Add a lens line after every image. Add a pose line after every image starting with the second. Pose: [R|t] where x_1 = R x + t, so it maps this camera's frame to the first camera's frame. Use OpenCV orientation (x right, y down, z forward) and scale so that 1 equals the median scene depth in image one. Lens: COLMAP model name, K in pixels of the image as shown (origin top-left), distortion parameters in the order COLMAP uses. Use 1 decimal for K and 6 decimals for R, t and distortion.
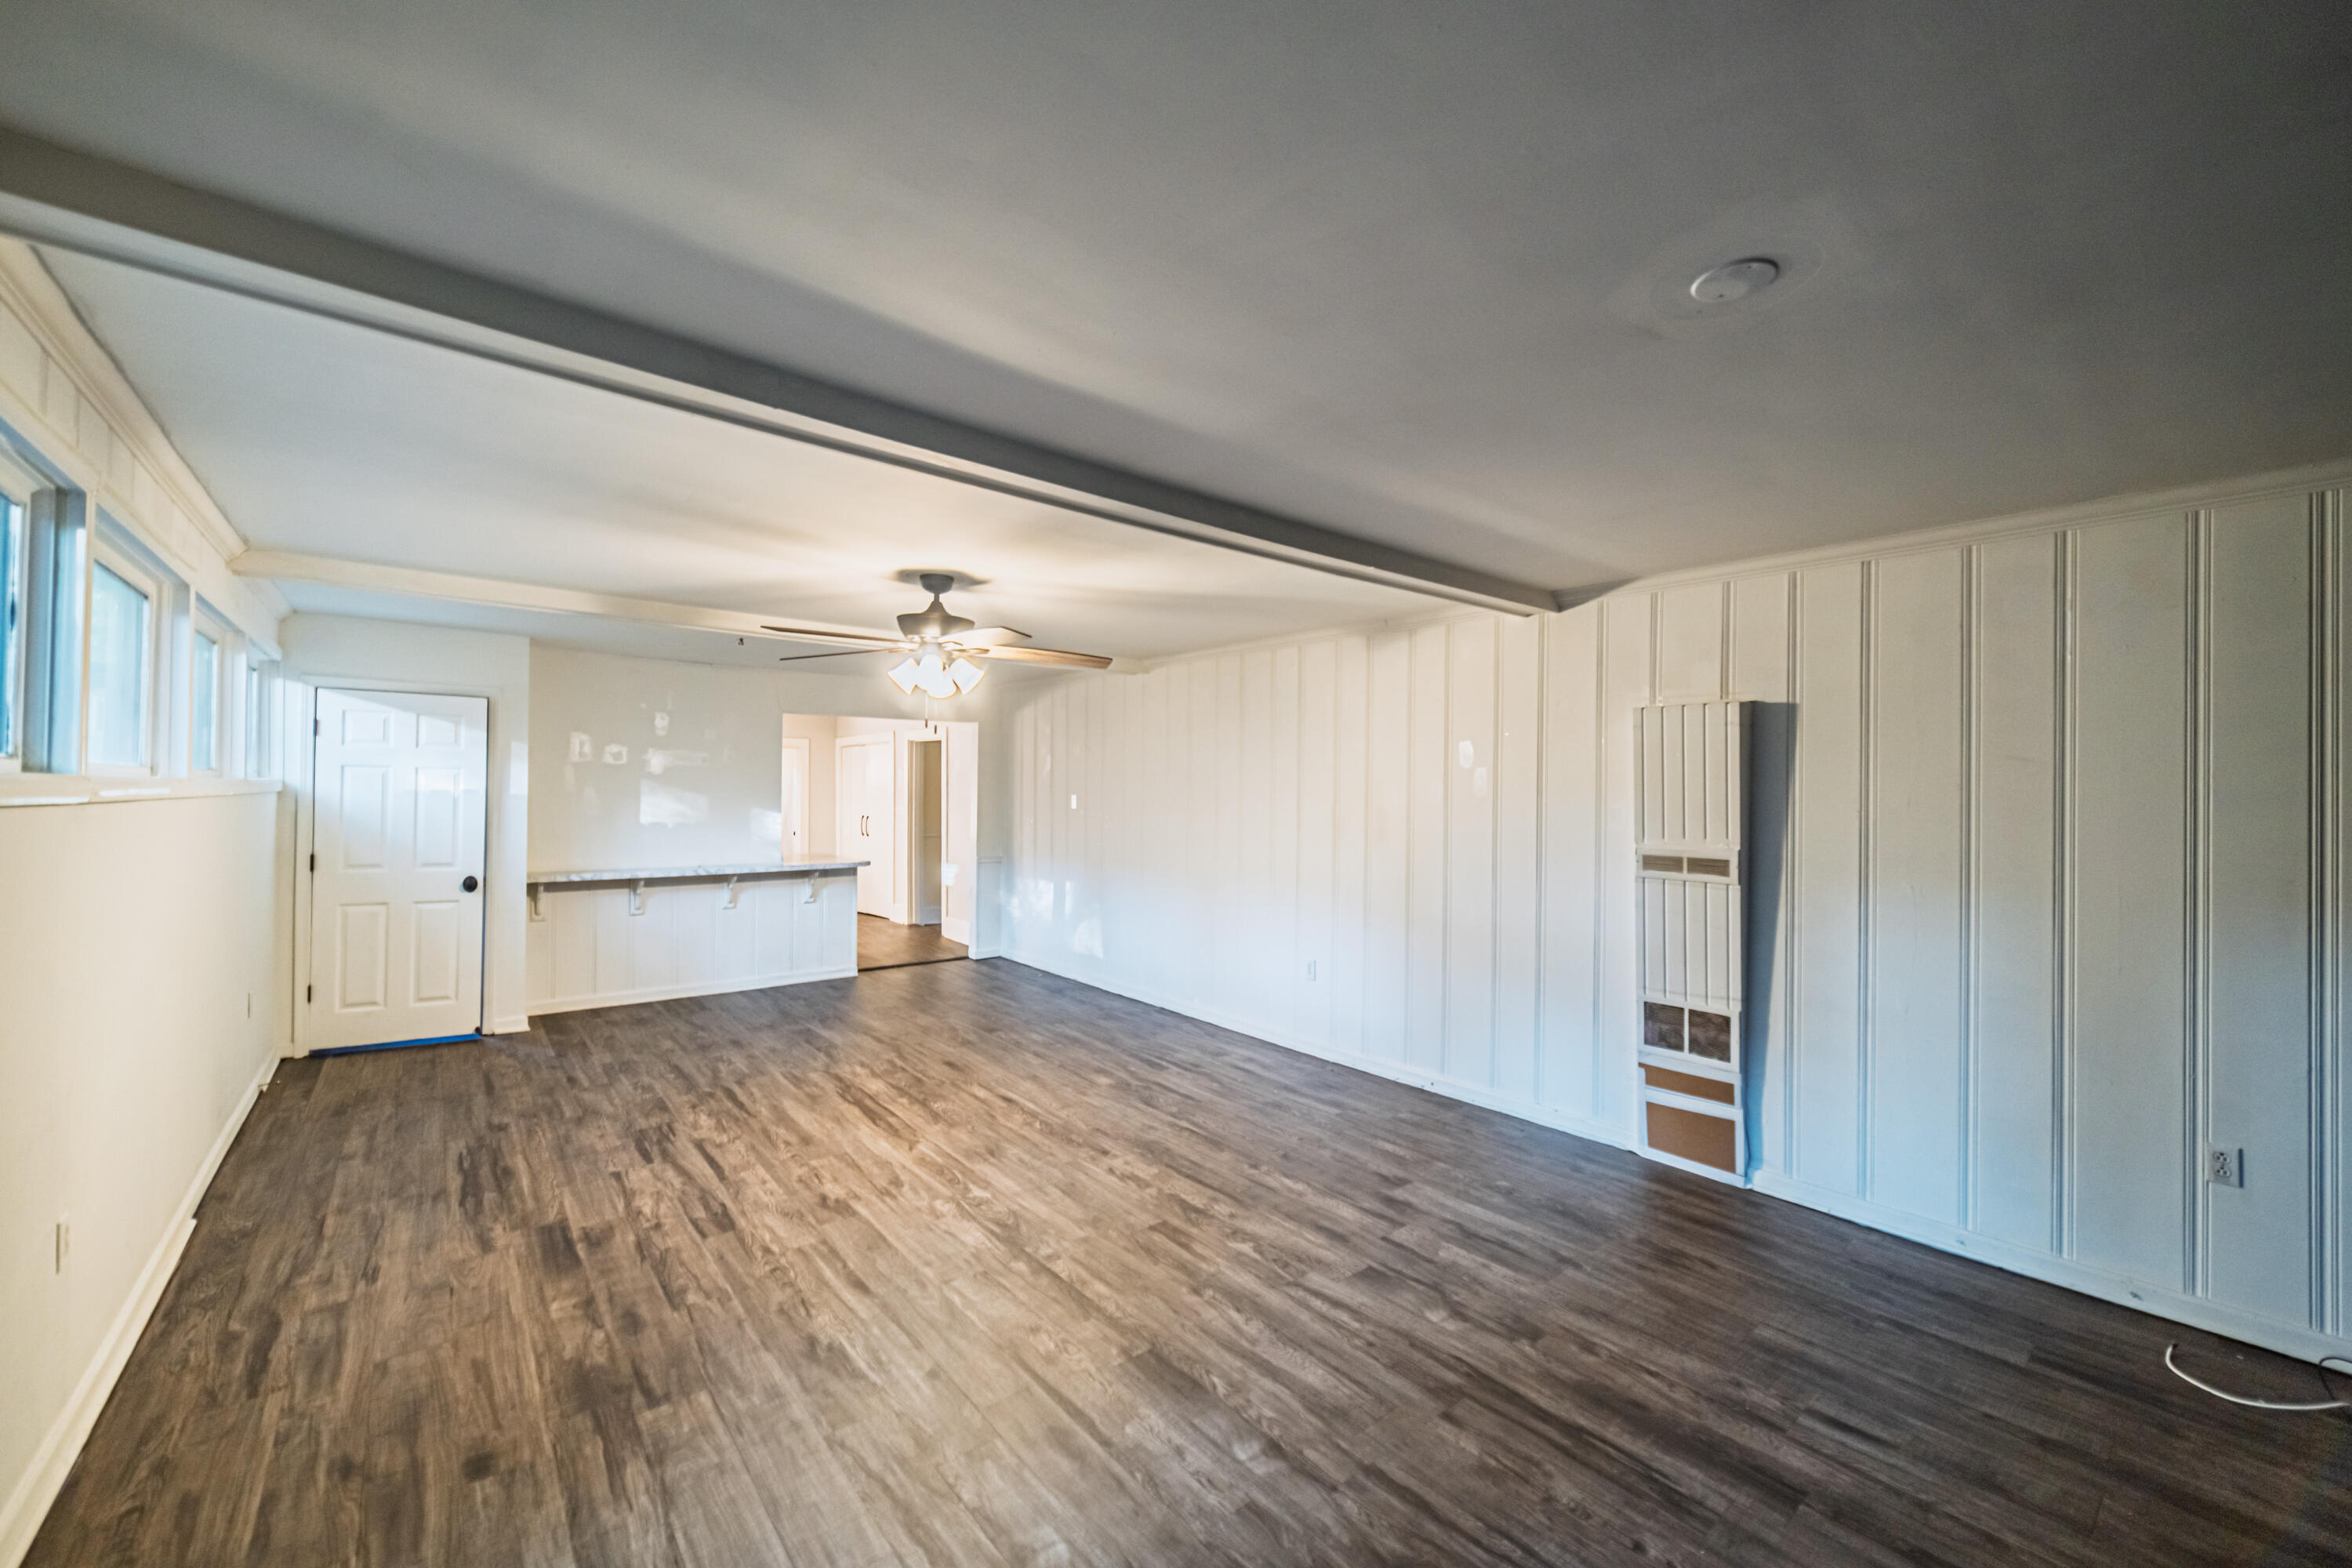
lens RADIAL K [[918.3, 0, 1176.0], [0, 918.3, 784.0], [0, 0, 1]] dist [0.000370, 0.000226]
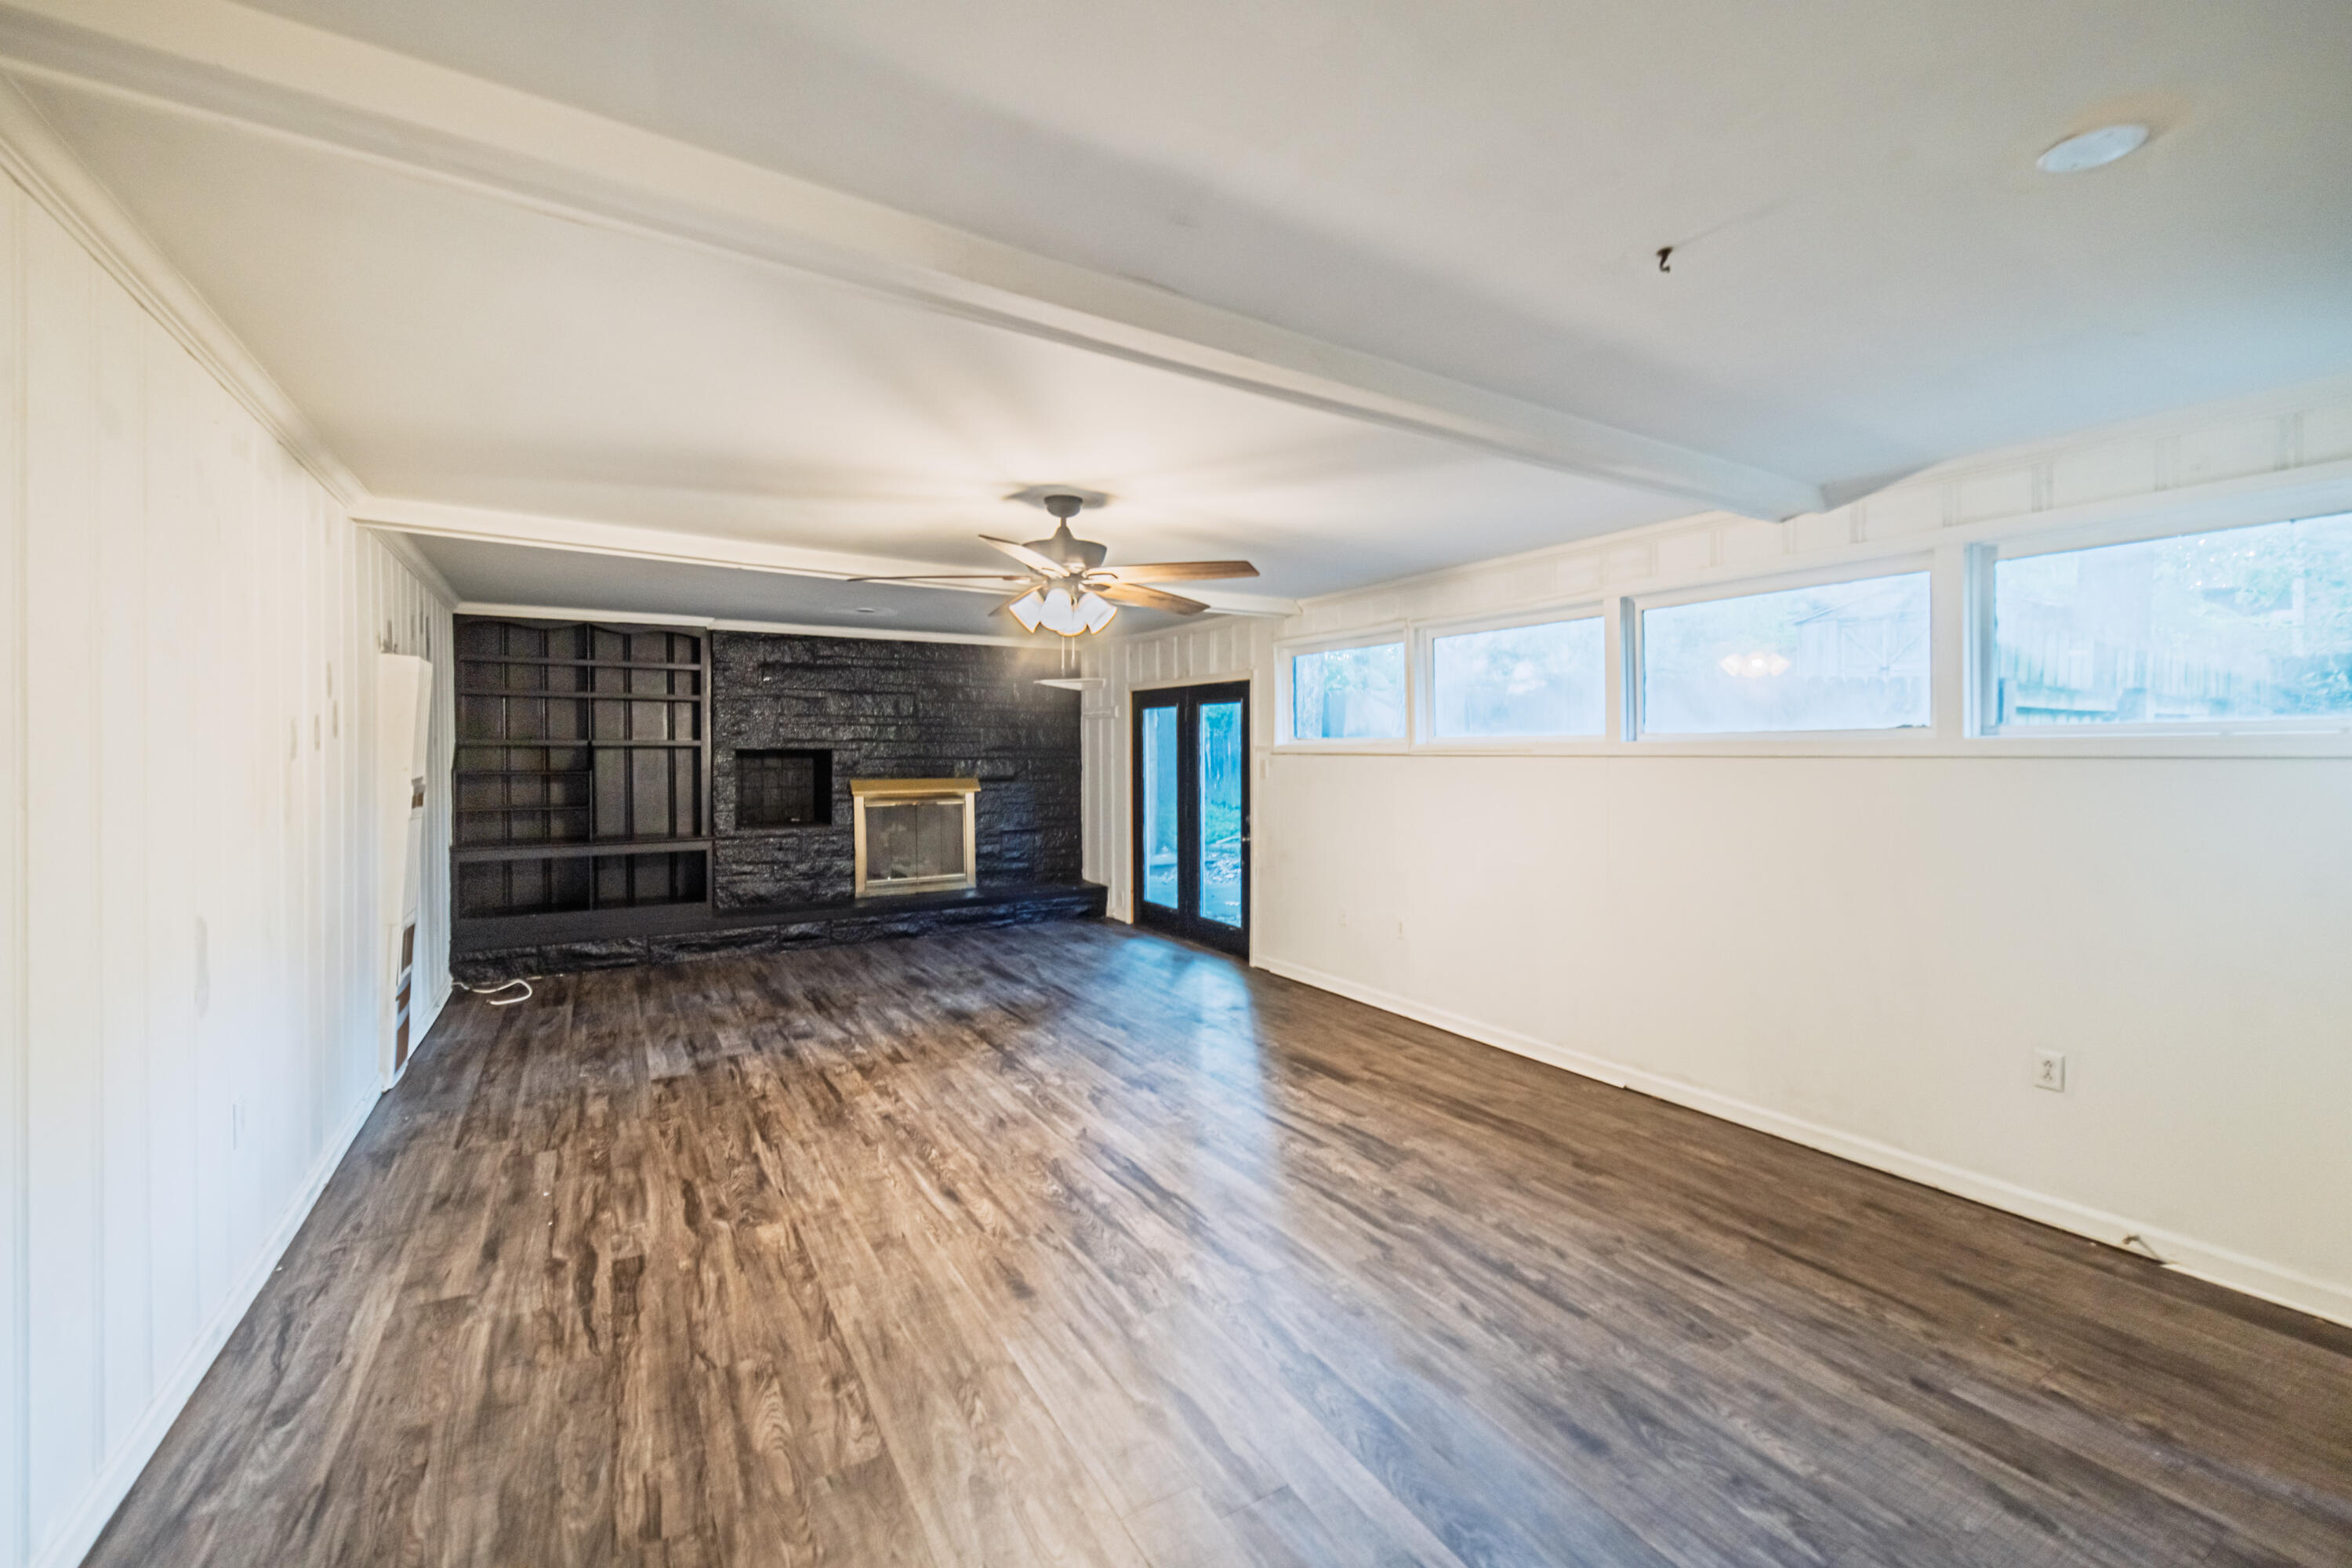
lens RADIAL K [[948.7, 0, 1179.6], [0, 948.7, 765.4], [0, 0, 1]] dist [-0.001499, 0.000120]
pose [[-0.988946, -0.015671, 0.147444, -0.515438], [-0.015233, 0.999876, 0.004099, 0.025943], [-0.147490, 0.001808, -0.989062, 1.917067]]
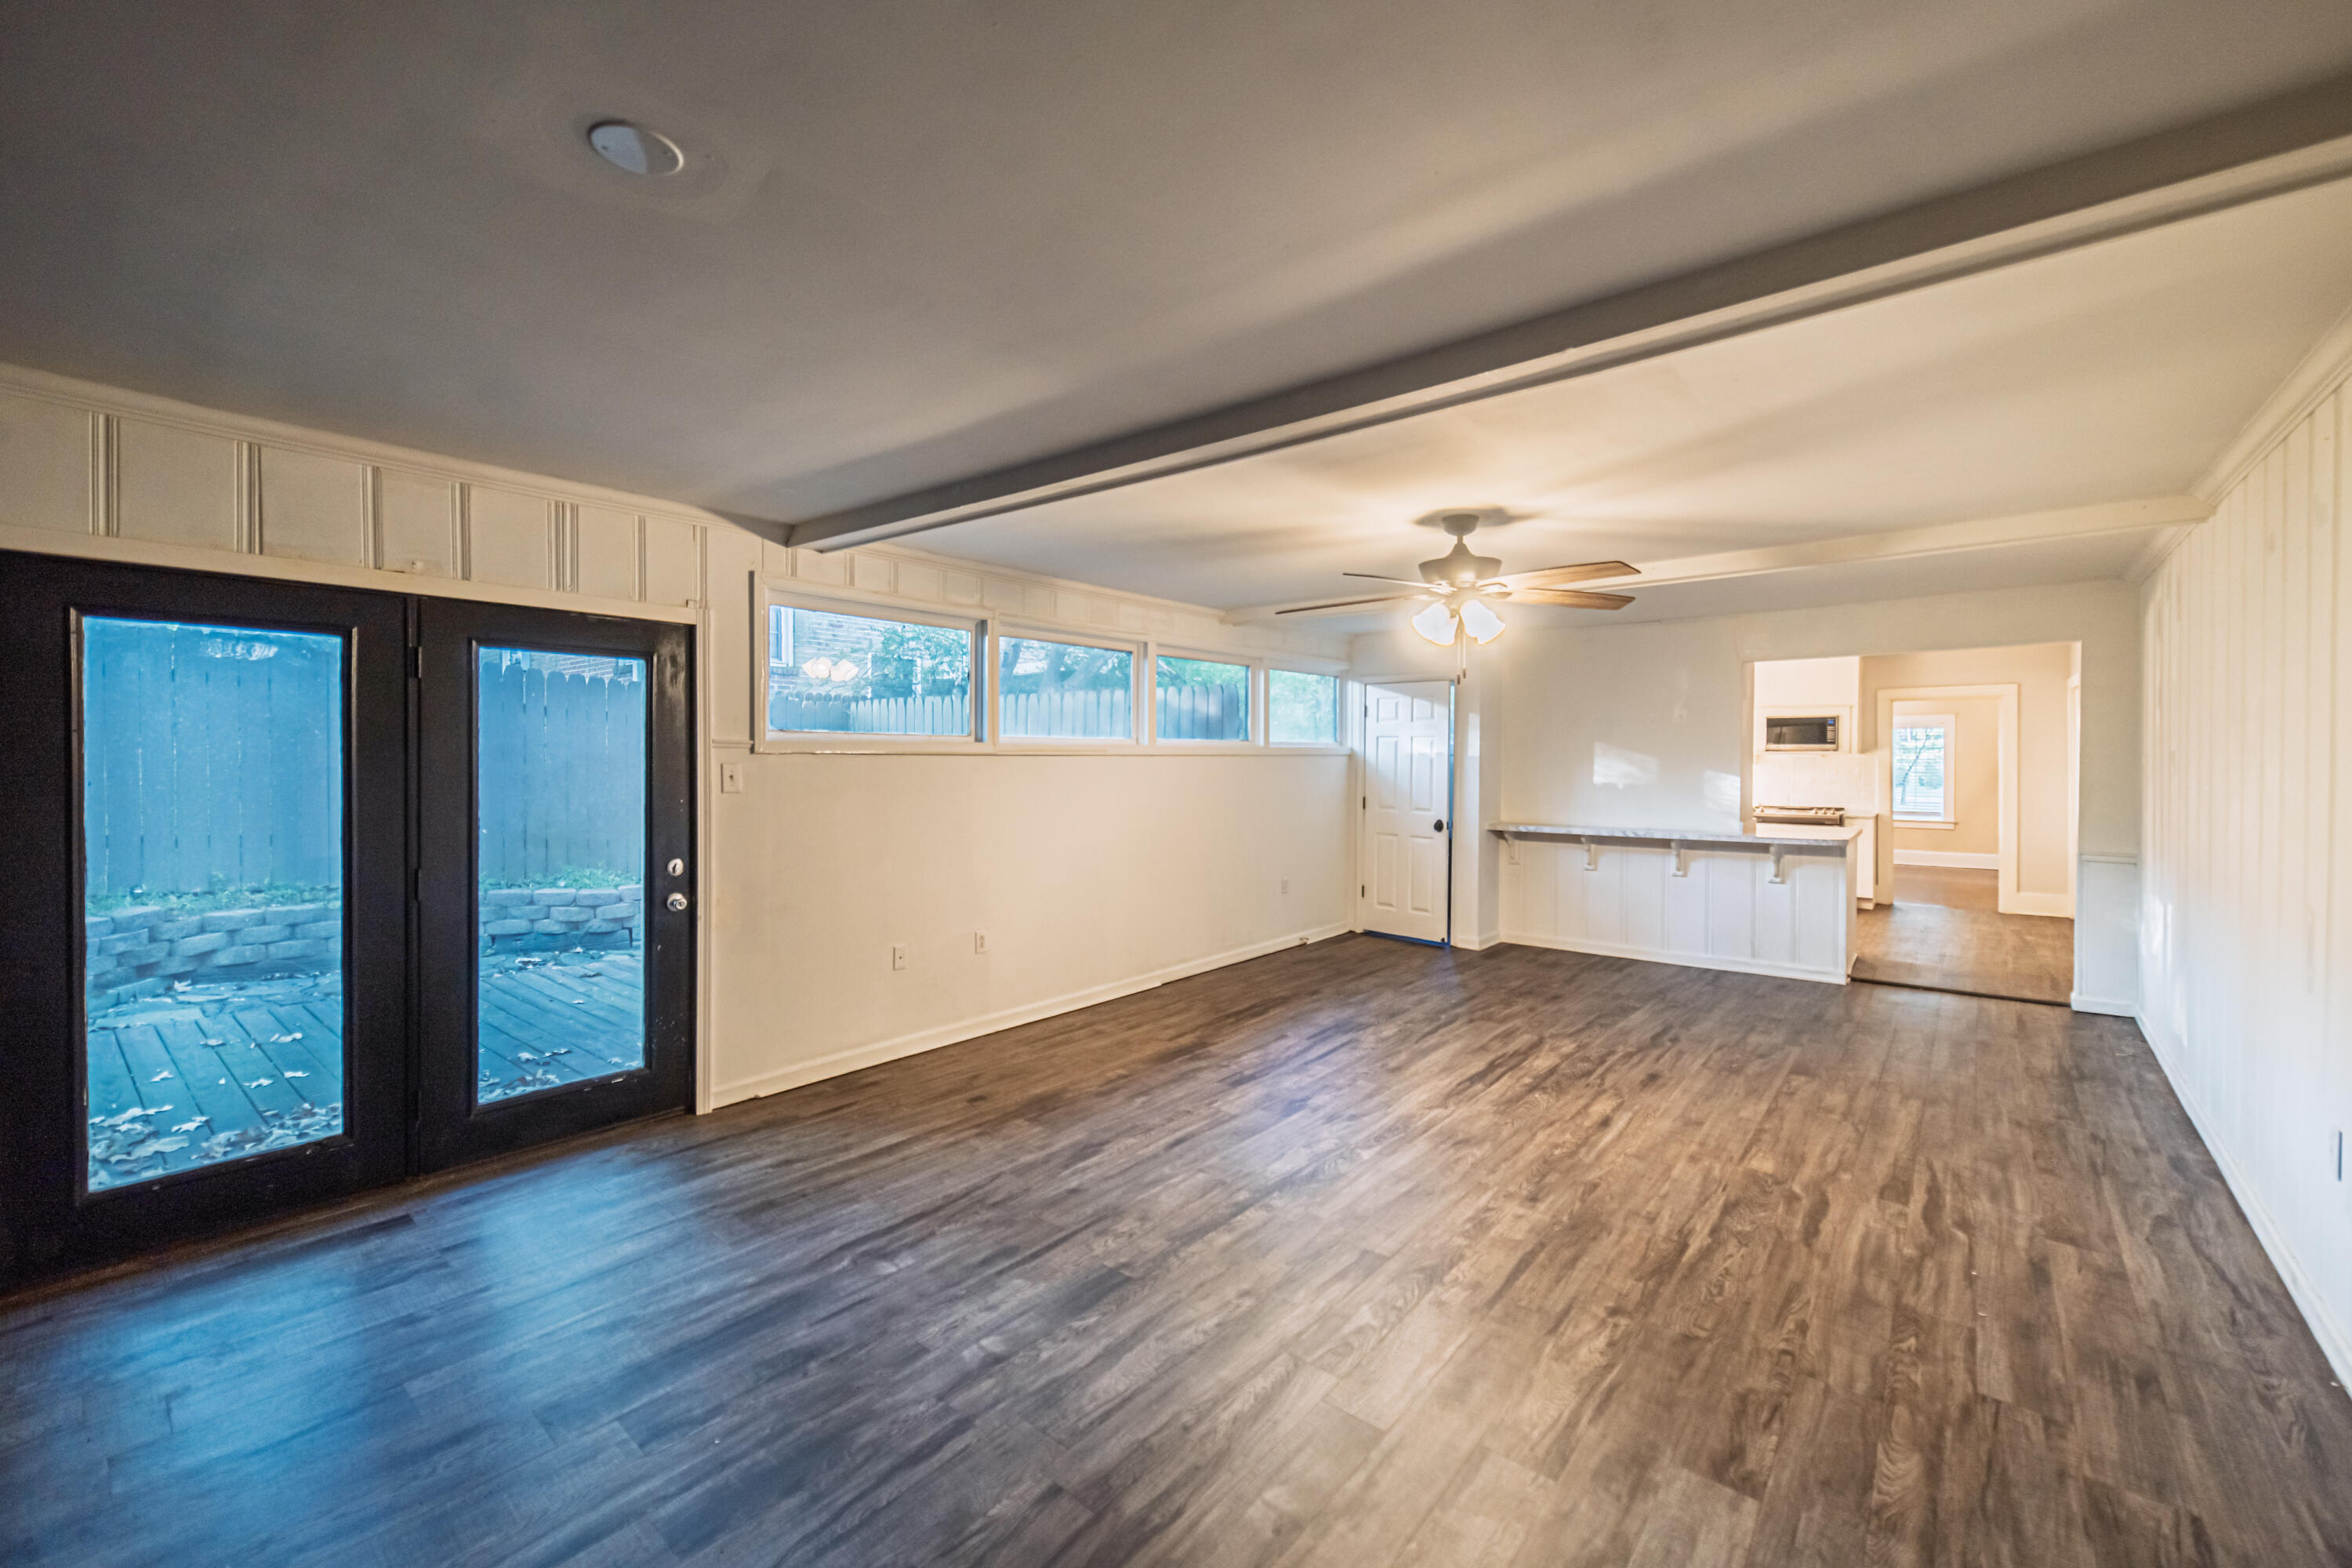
lens RADIAL K [[948.7, 0, 1179.6], [0, 948.7, 765.4], [0, 0, 1]] dist [-0.001499, 0.000120]
pose [[0.179645, -0.002417, -0.983729, 0.660067], [0.011952, 0.999929, -0.000275, 0.027368], [0.983659, -0.011708, 0.179661, 0.558064]]
